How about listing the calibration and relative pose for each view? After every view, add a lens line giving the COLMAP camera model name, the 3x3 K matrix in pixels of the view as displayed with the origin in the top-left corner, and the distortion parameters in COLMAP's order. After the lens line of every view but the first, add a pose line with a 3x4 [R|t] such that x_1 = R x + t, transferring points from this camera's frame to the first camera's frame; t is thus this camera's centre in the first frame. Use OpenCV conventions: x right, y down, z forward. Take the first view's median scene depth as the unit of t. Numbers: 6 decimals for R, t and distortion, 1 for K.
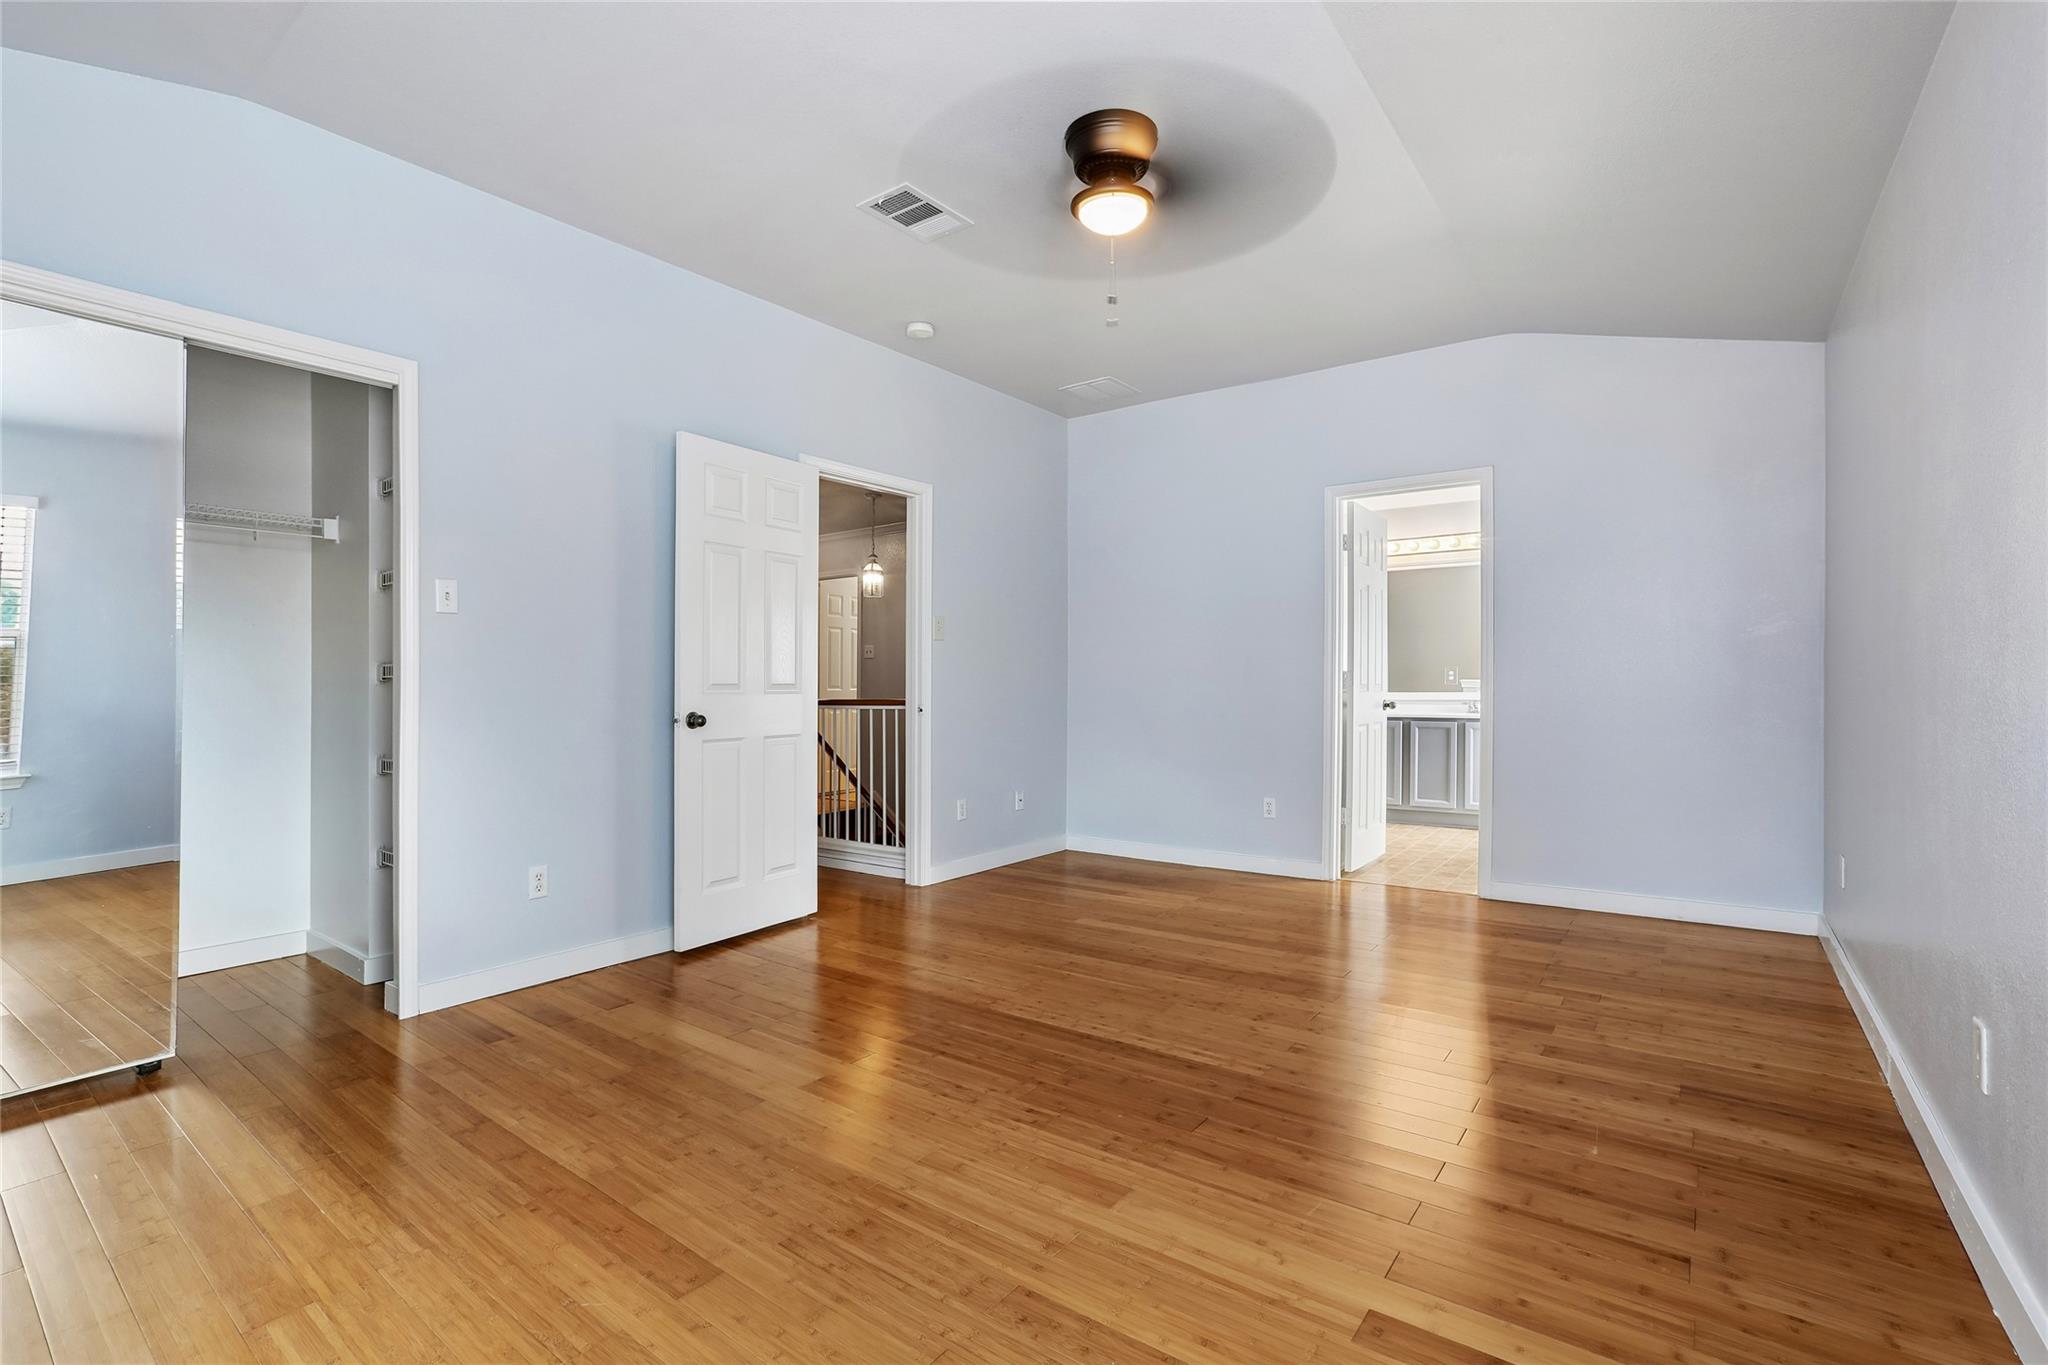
lens RADIAL K [[922.1, 0, 1032.1], [0, 922.1, 687.2], [0, 0, 1]] dist [-0.033676, 0.013208]
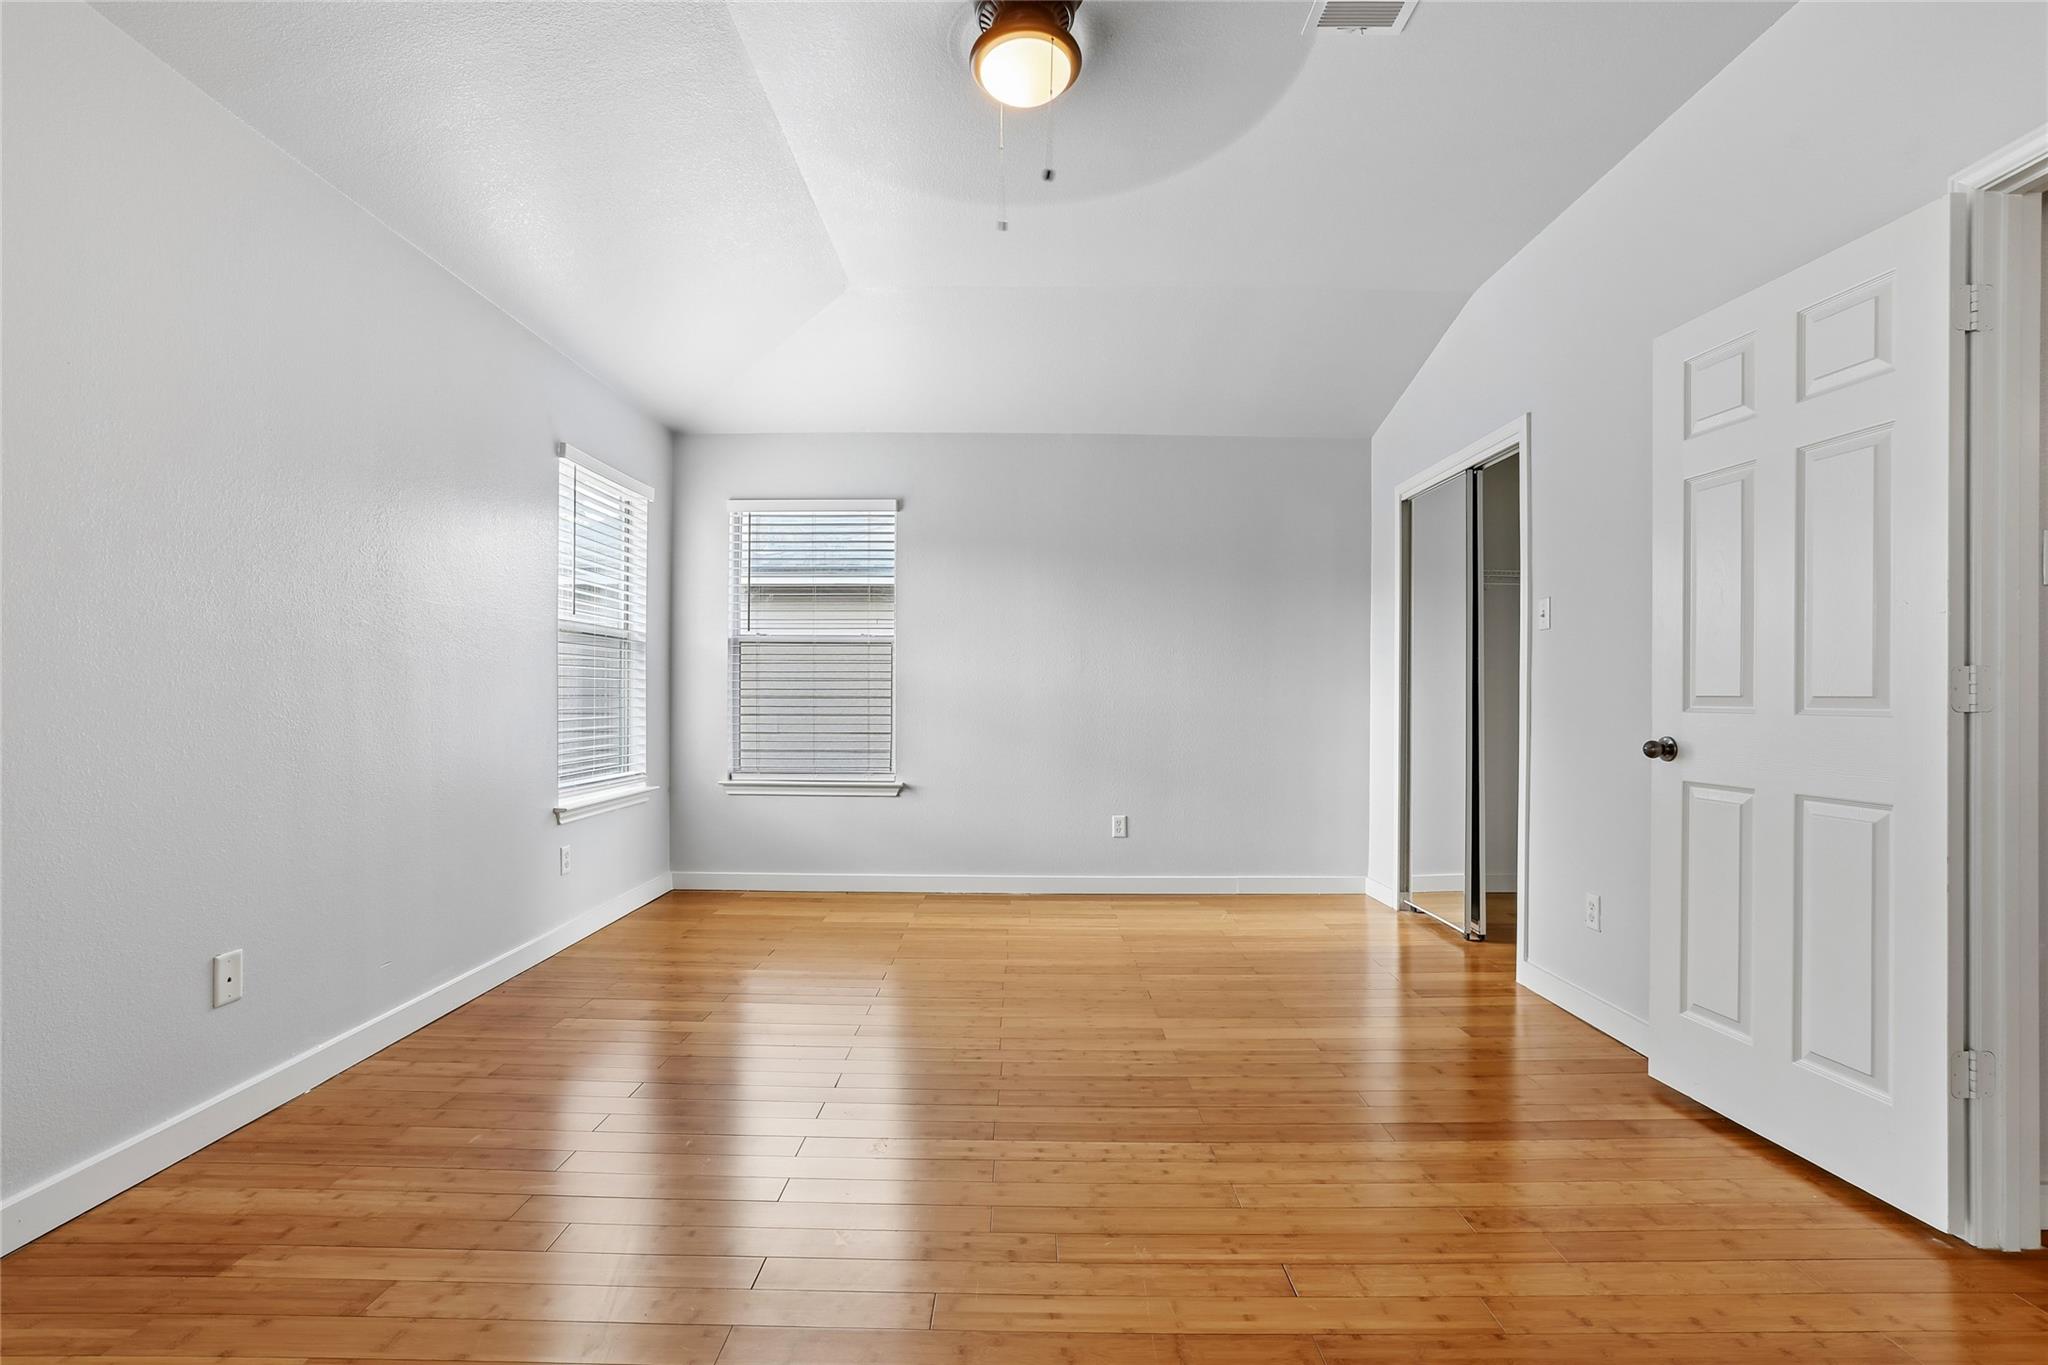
lens RADIAL K [[922.1, 0, 1033.3], [0, 922.1, 688.8], [0, 0, 1]] dist [-0.033676, 0.013208]
pose [[-0.798736, -0.006927, -0.601642, 0.634705], [-0.001869, 0.999957, -0.009032, -0.003543], [0.601679, -0.006090, -0.798715, 1.918049]]
